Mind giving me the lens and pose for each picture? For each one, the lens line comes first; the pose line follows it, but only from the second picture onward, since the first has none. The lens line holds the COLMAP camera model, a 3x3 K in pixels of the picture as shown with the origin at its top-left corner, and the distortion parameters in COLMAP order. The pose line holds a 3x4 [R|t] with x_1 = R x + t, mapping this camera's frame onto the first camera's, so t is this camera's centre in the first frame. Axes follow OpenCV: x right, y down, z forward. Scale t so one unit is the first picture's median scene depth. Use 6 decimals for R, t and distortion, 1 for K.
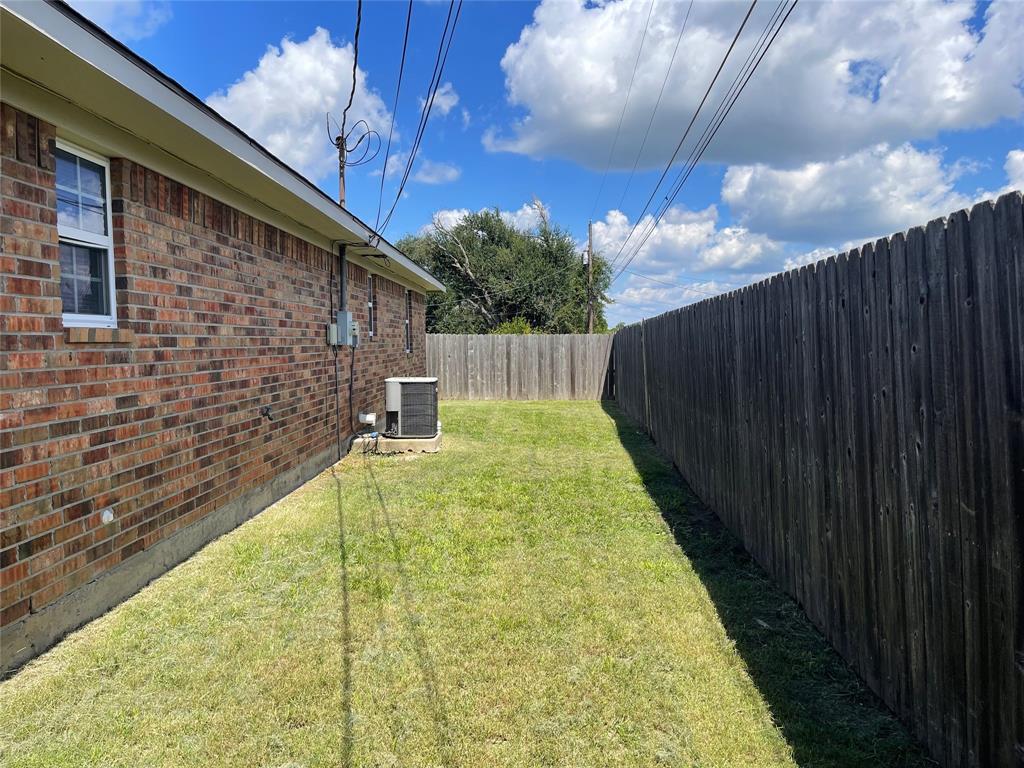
lens RADIAL K [[778.5, 0, 507.8], [0, 778.5, 388.0], [0, 0, 1]] dist [0.080642, -0.105418]
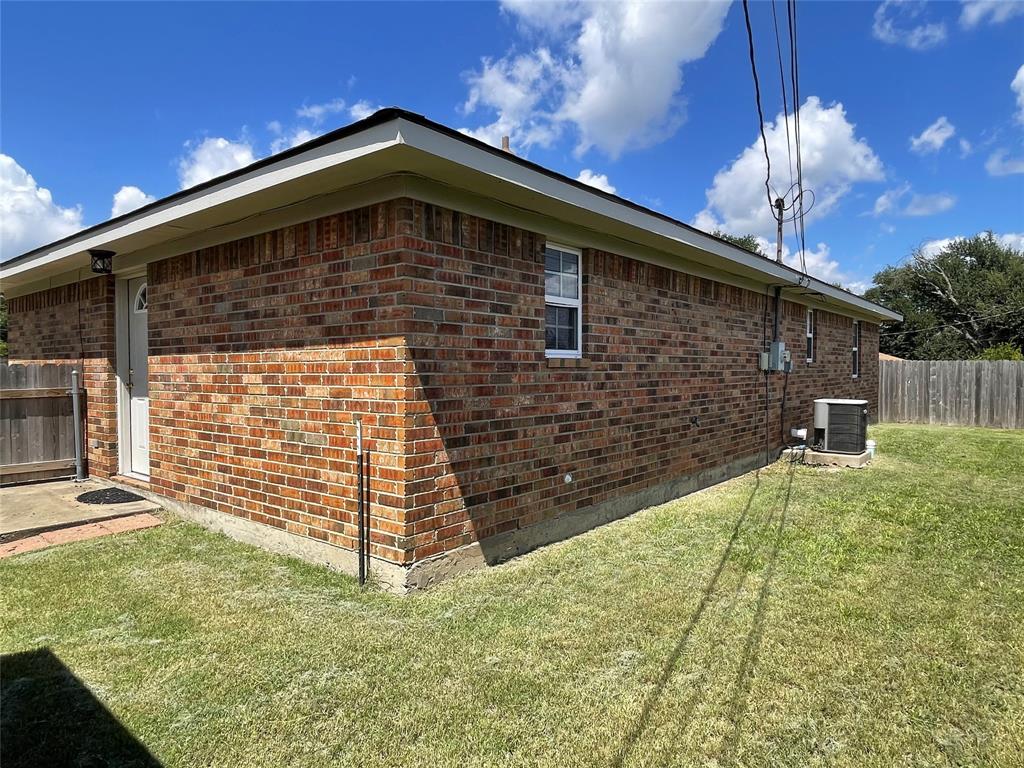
lens RADIAL K [[633.1, 0, 489.4], [0, 633.1, 386.8], [0, 0, 1]] dist [0.034402, -0.035369]
pose [[0.769138, 0.025506, -0.638573, 0.114096], [-0.043084, 0.999000, -0.011990, 0.001961], [0.637628, 0.036734, 0.769468, -0.047586]]
